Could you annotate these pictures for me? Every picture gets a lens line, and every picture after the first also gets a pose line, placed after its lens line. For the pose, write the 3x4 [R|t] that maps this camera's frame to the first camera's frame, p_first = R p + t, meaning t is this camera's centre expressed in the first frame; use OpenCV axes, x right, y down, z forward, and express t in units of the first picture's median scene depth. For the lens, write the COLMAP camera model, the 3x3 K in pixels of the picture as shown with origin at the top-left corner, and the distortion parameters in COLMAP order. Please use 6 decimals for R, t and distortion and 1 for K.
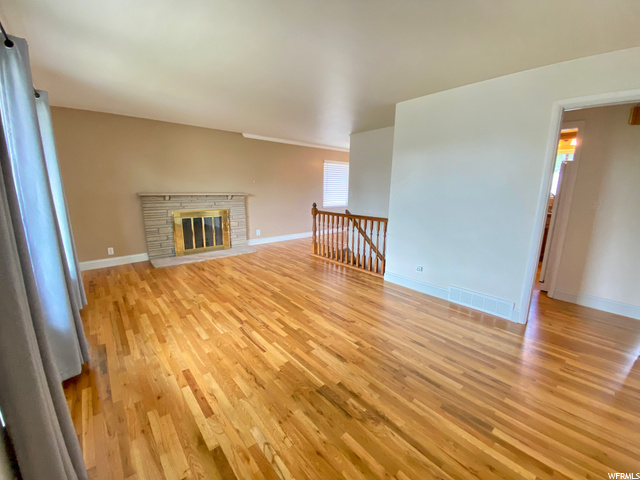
lens RADIAL K [[255.0, 0, 318.7], [0, 255.0, 242.0], [0, 0, 1]] dist [0.001523, -0.000114]
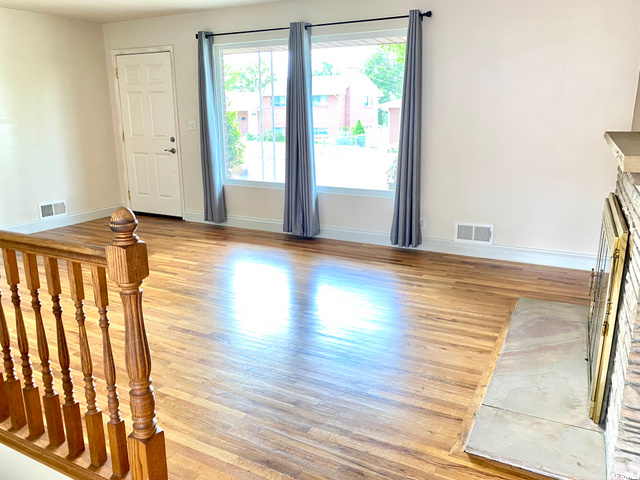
lens RADIAL K [[496.6, 0, 320.0], [0, 496.6, 240.0], [0, 0, 1]] dist [-0.069973, 0.092867]
pose [[-0.935932, 0.078955, -0.343216, -0.048213], [-0.080177, 0.901186, 0.425952, -0.455468], [0.342933, 0.426180, -0.837119, 2.170842]]
